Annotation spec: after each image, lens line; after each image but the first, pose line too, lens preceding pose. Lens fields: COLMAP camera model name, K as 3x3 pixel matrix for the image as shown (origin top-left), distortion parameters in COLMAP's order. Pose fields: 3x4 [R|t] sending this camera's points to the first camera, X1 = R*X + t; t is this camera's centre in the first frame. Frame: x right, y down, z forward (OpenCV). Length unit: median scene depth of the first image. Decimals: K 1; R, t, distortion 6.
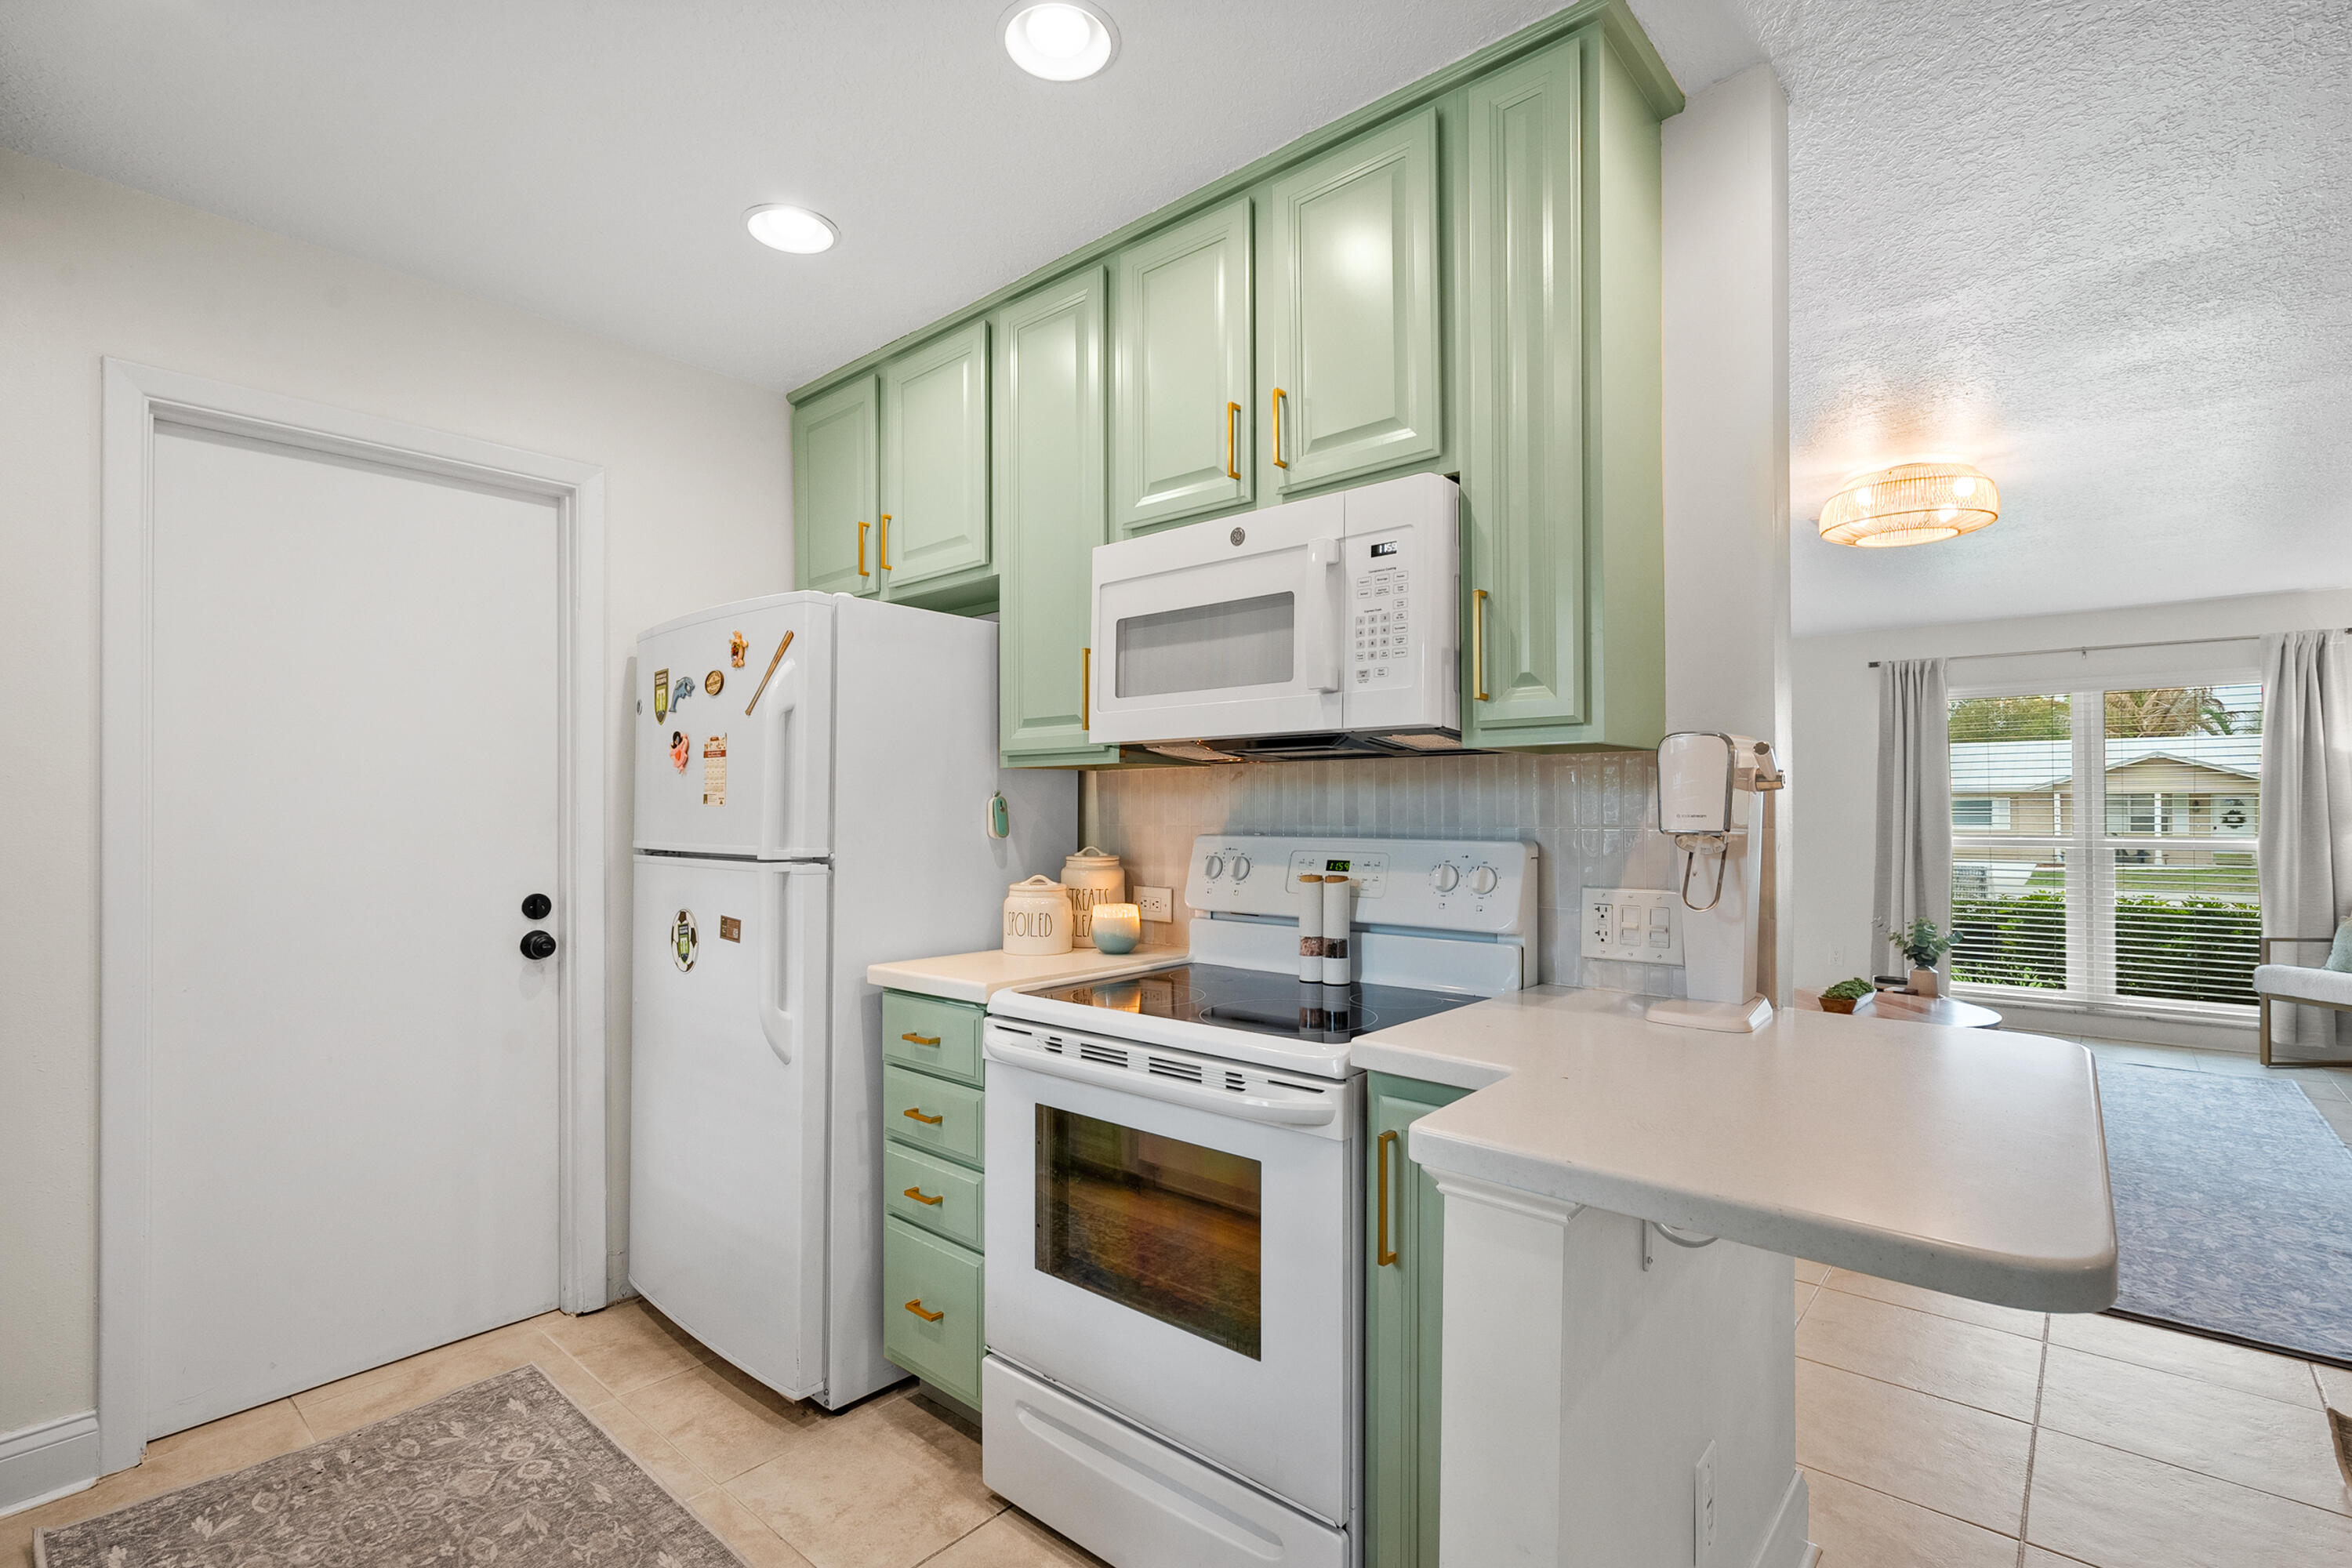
lens RADIAL K [[1076.3, 0, 1170.5], [0, 1076.3, 792.7], [0, 0, 1]] dist [0.002198, 0.000501]
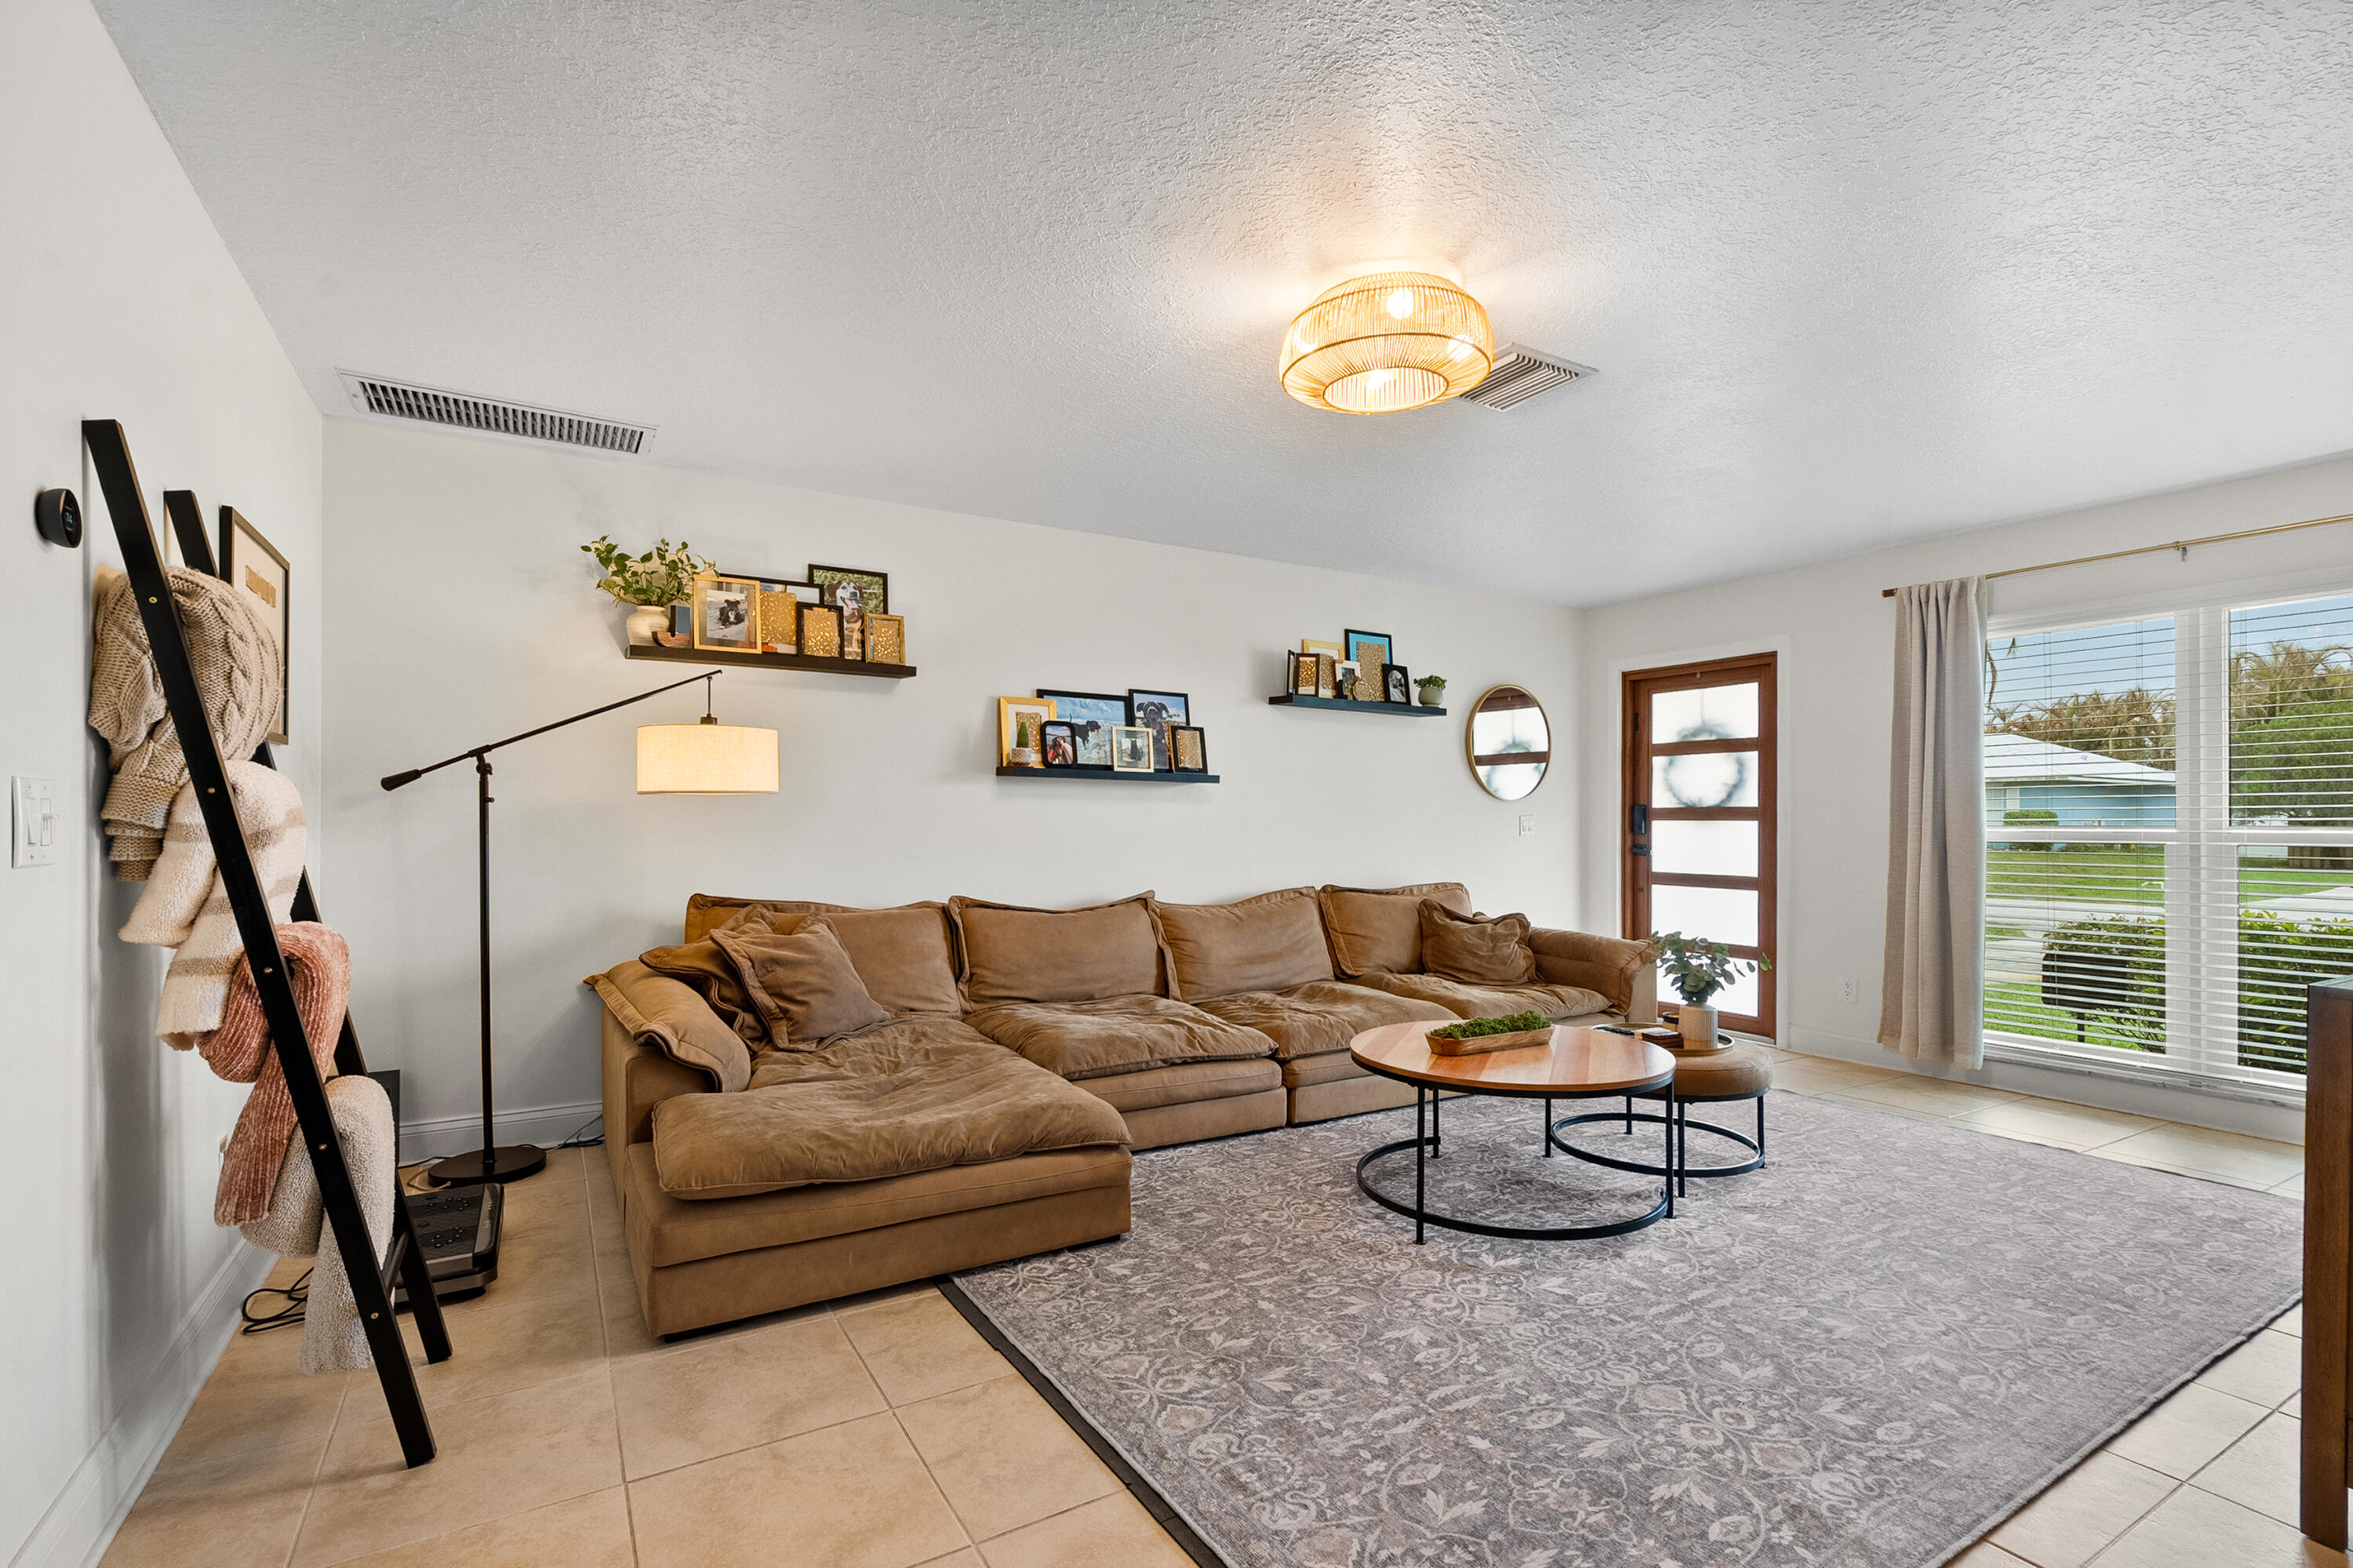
lens RADIAL K [[1076.8, 0, 1180.3], [0, 1076.8, 807.3], [0, 0, 1]] dist [0.002198, 0.000501]
pose [[0.947032, -0.007676, -0.321047, 1.312179], [0.009956, 0.999936, 0.005461, 0.053498], [0.320984, -0.008368, 0.947048, 0.463700]]
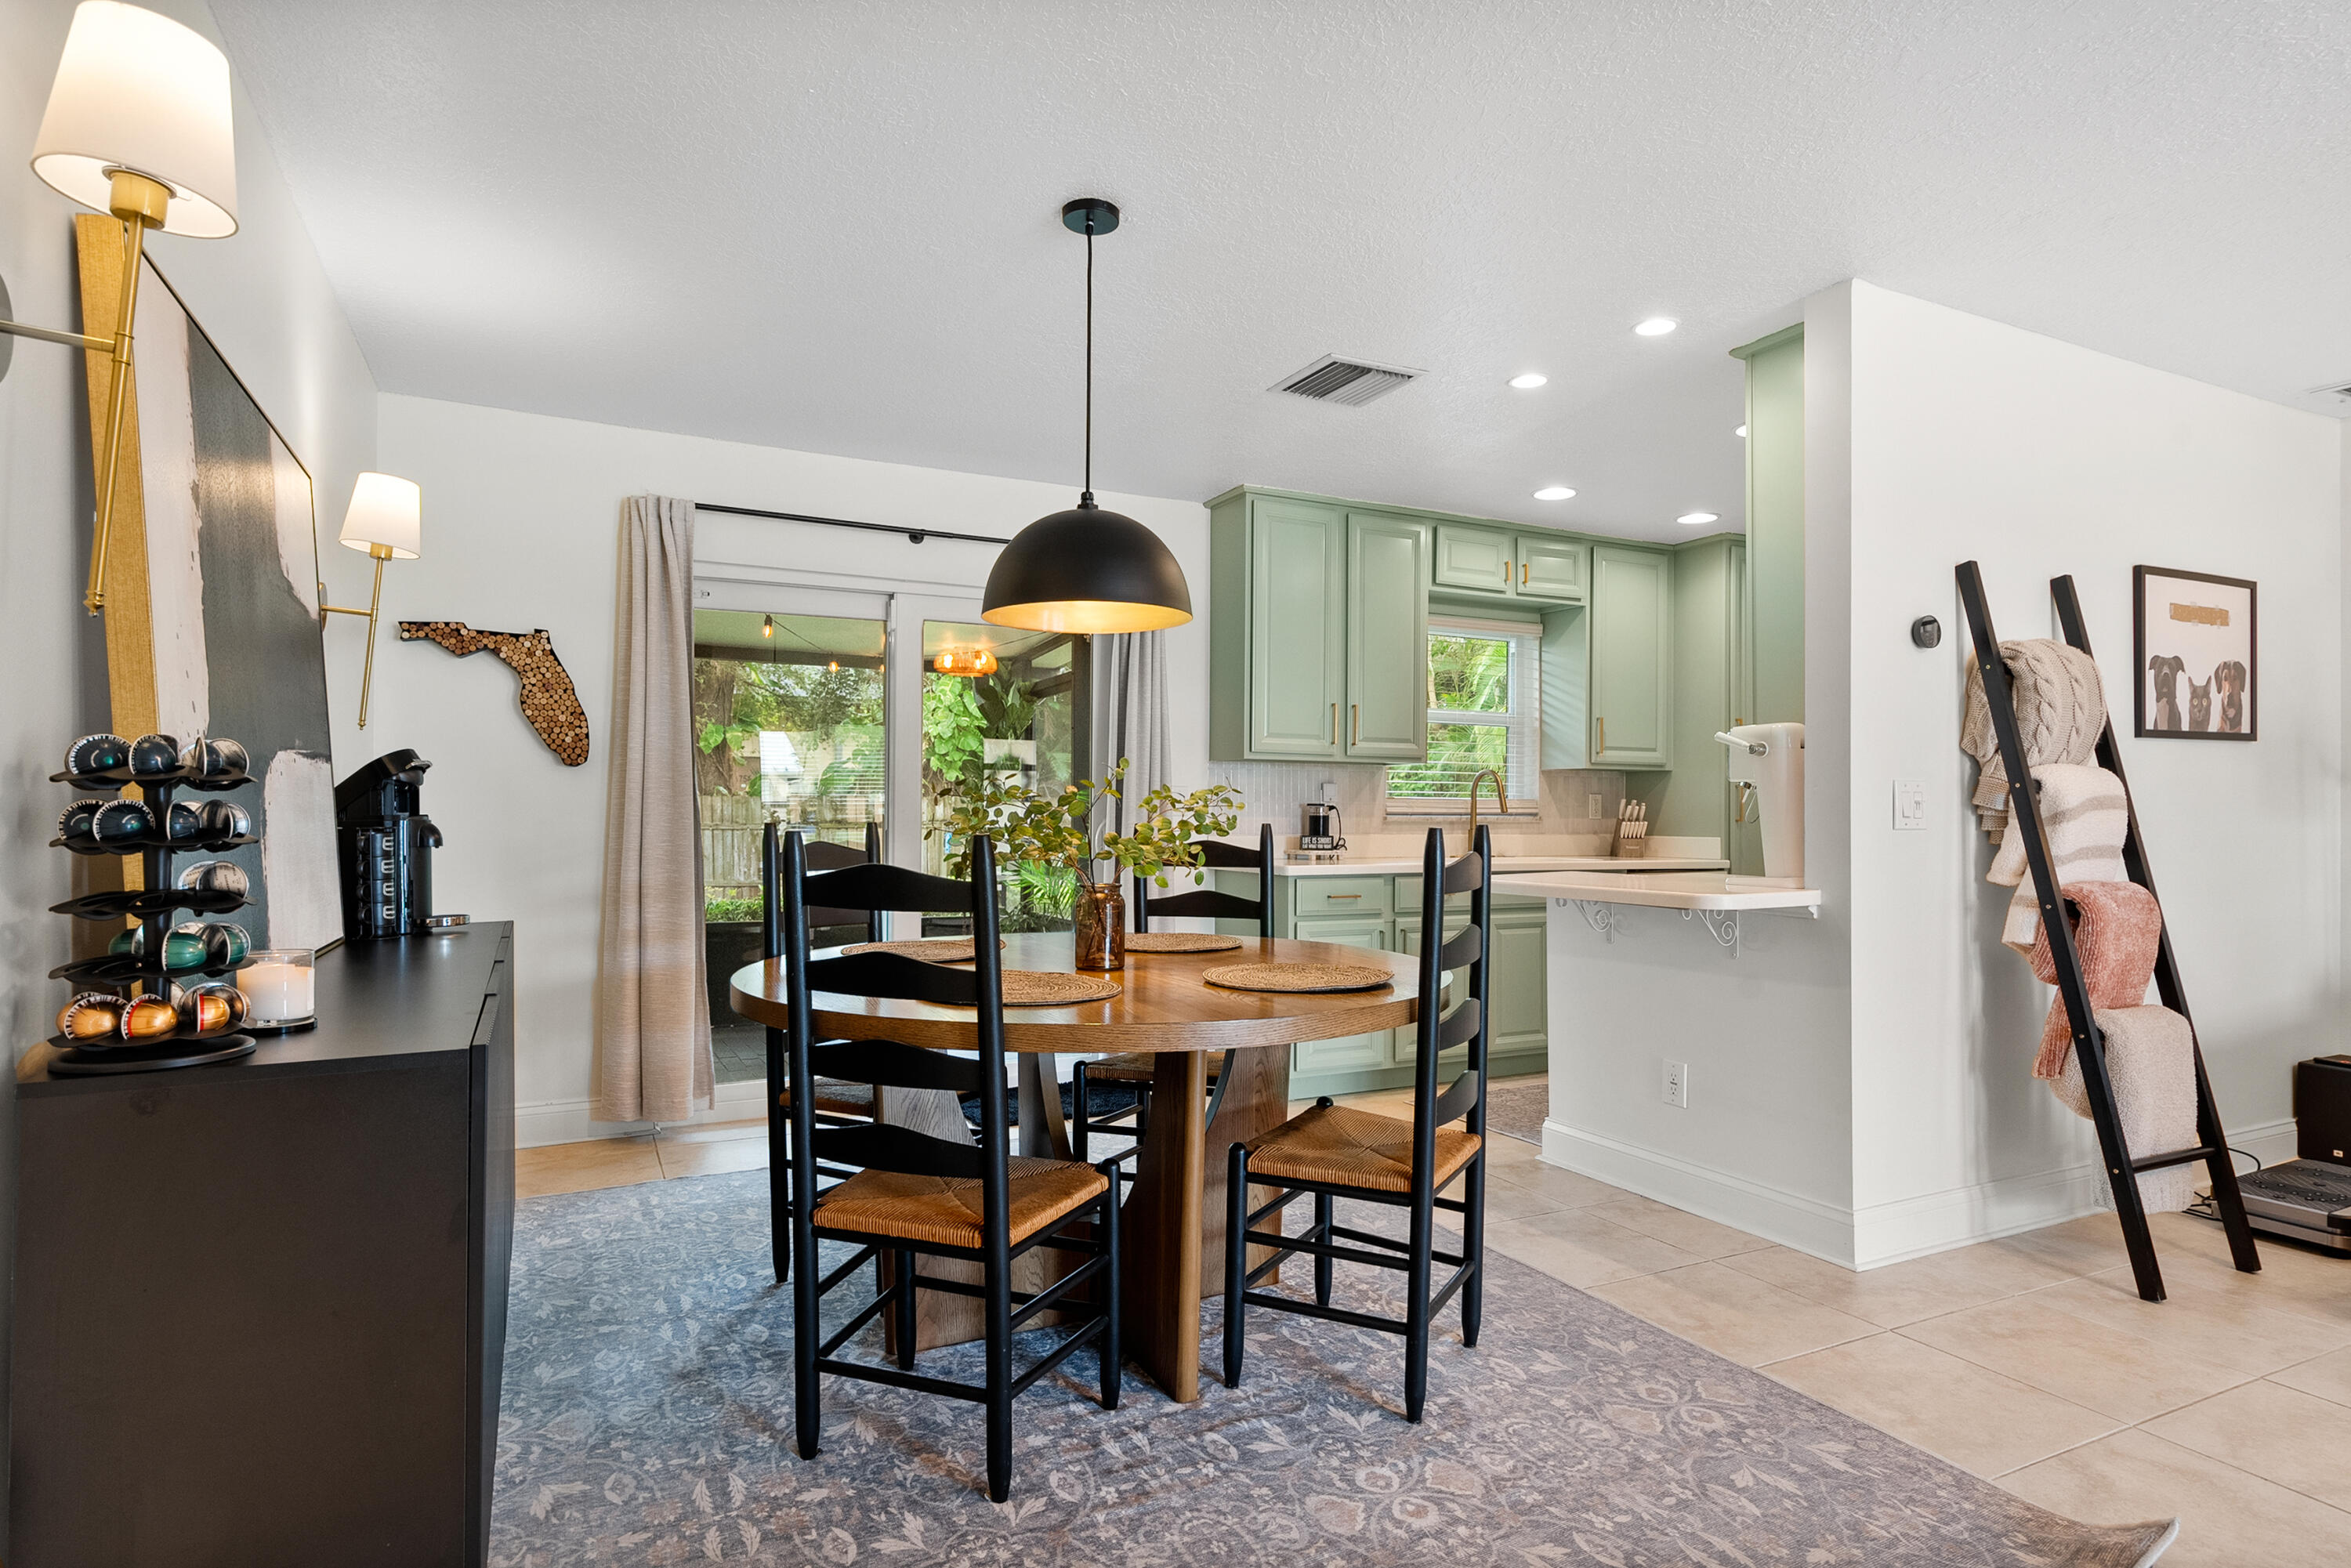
lens RADIAL K [[1266.2, 0, 1175.0], [0, 1266.2, 791.7], [0, 0, 1]] dist [-0.004013, -0.000414]
pose [[-0.378475, -0.017960, -0.925437, 2.099847], [0.010974, 0.999654, -0.023888, 0.069642], [0.925546, -0.019197, -0.378147, 0.659808]]
